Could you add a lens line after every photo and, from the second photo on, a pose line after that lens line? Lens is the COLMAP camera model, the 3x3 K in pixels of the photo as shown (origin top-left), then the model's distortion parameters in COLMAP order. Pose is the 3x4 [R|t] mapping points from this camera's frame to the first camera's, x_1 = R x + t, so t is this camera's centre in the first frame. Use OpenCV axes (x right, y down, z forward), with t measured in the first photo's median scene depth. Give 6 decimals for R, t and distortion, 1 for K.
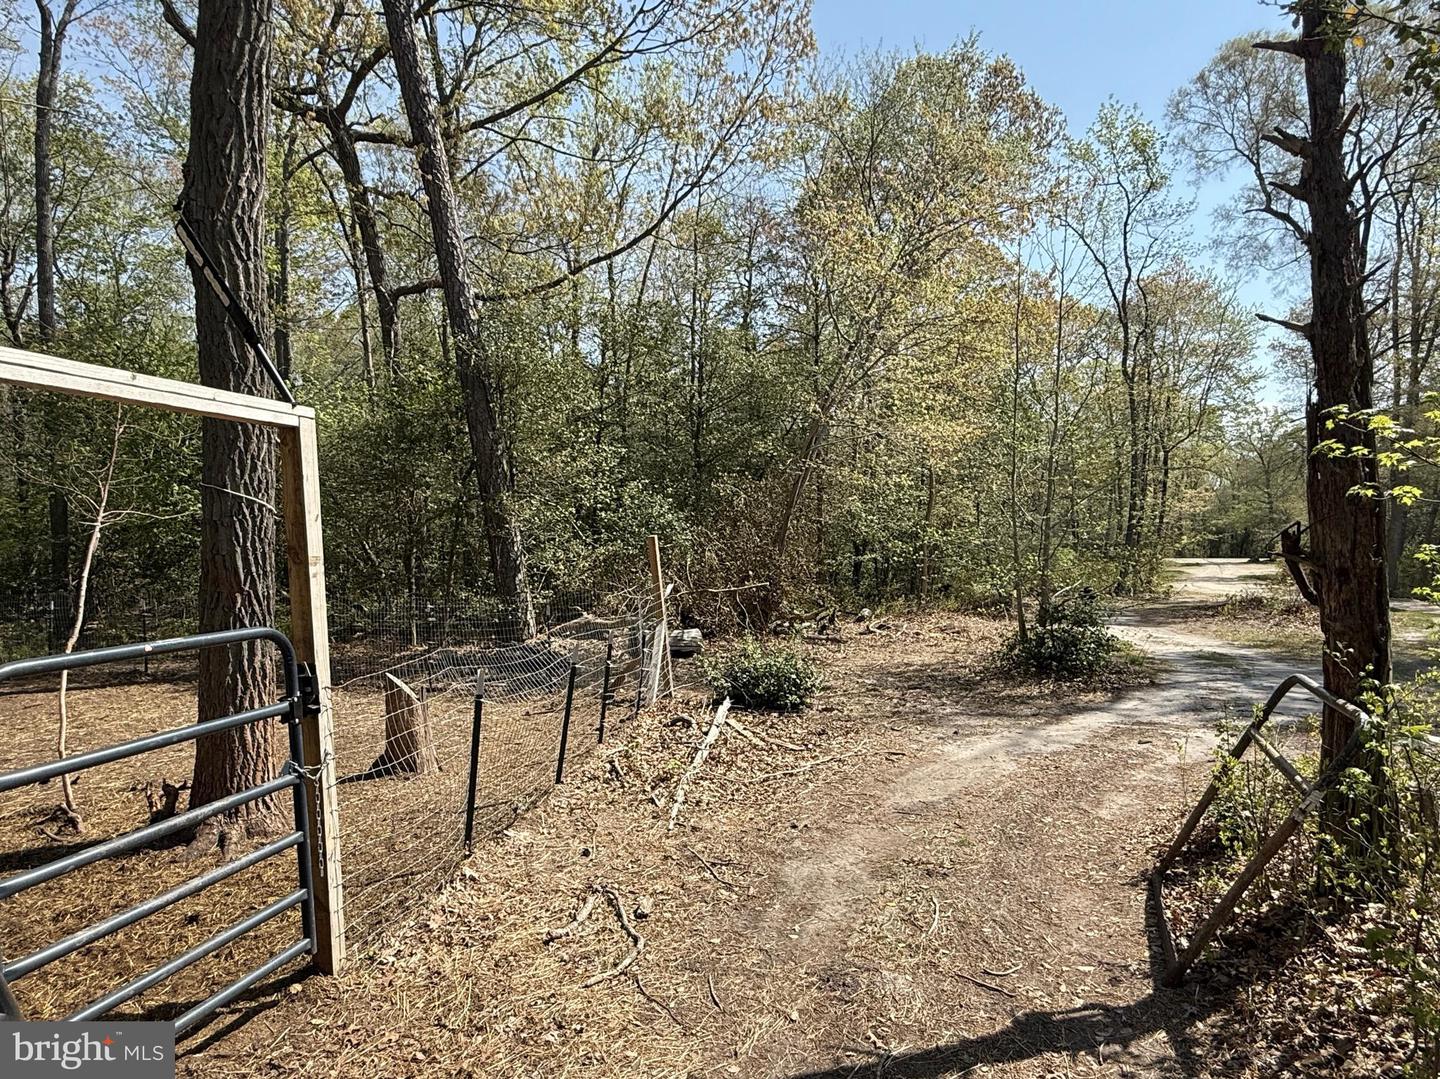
lens RADIAL K [[802.0, 0, 667.3], [0, 802.0, 636.0], [0, 0, 1]] dist [-0.000366, -0.001537]
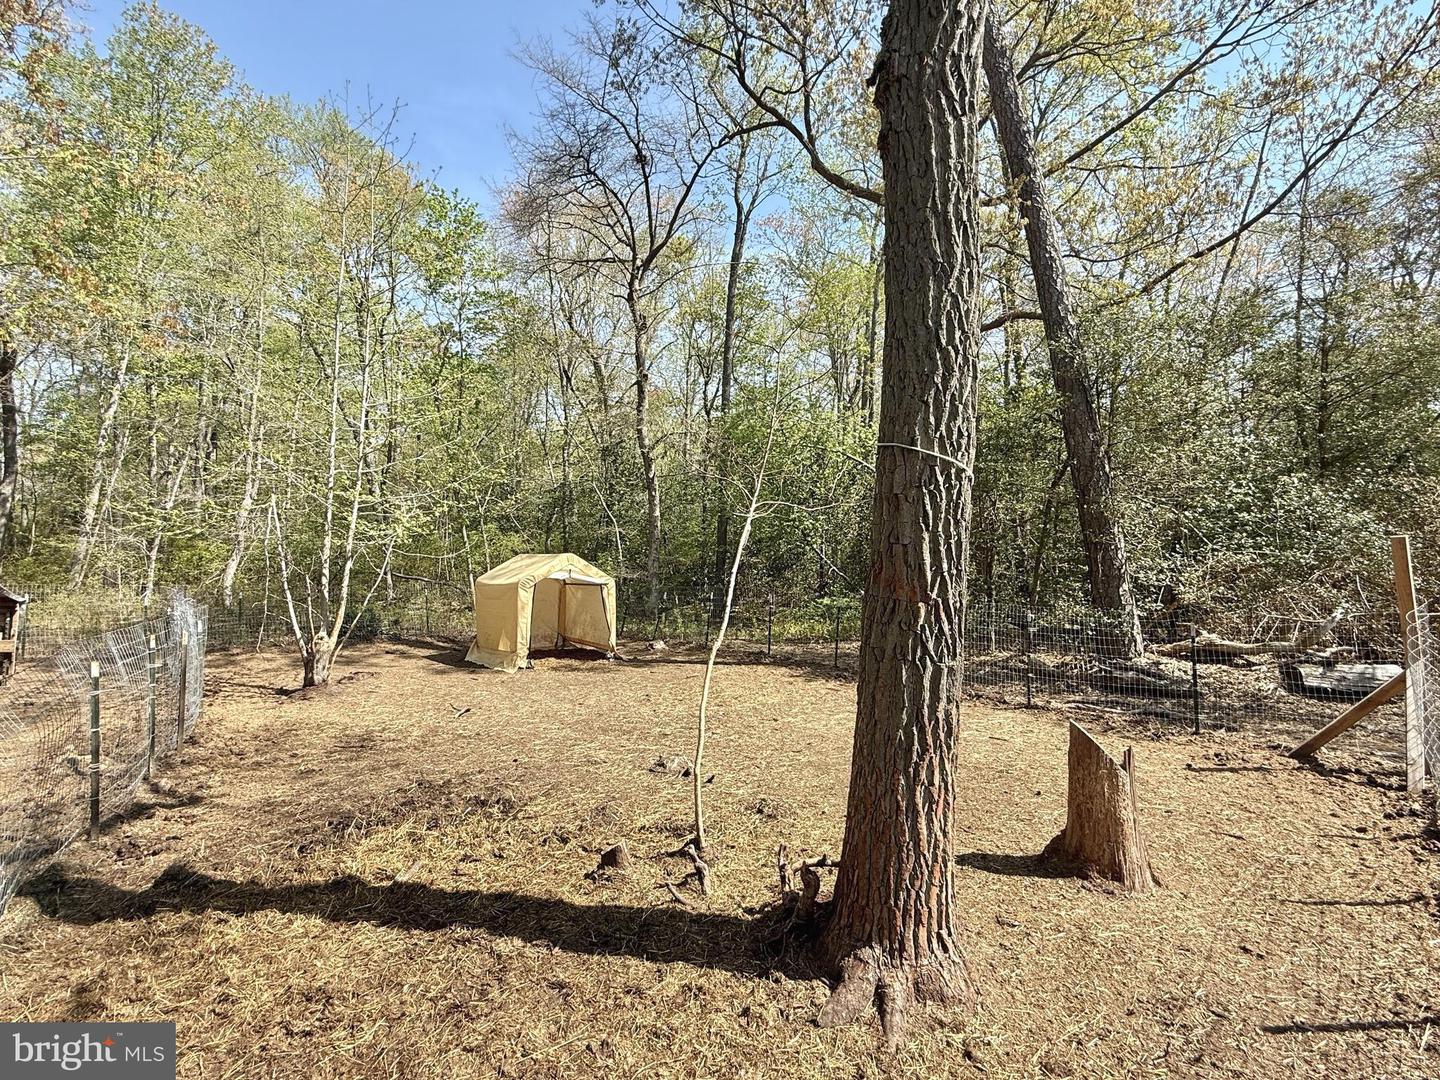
lens RADIAL K [[664.8, 0, 721.9], [0, 664.8, 541.7], [0, 0, 1]] dist [-0.000360, -0.000211]
pose [[0.798695, -0.003476, -0.601726, -0.329656], [-0.076618, 0.991256, -0.107426, -0.030732], [0.596838, 0.131904, 0.791445, 0.453608]]
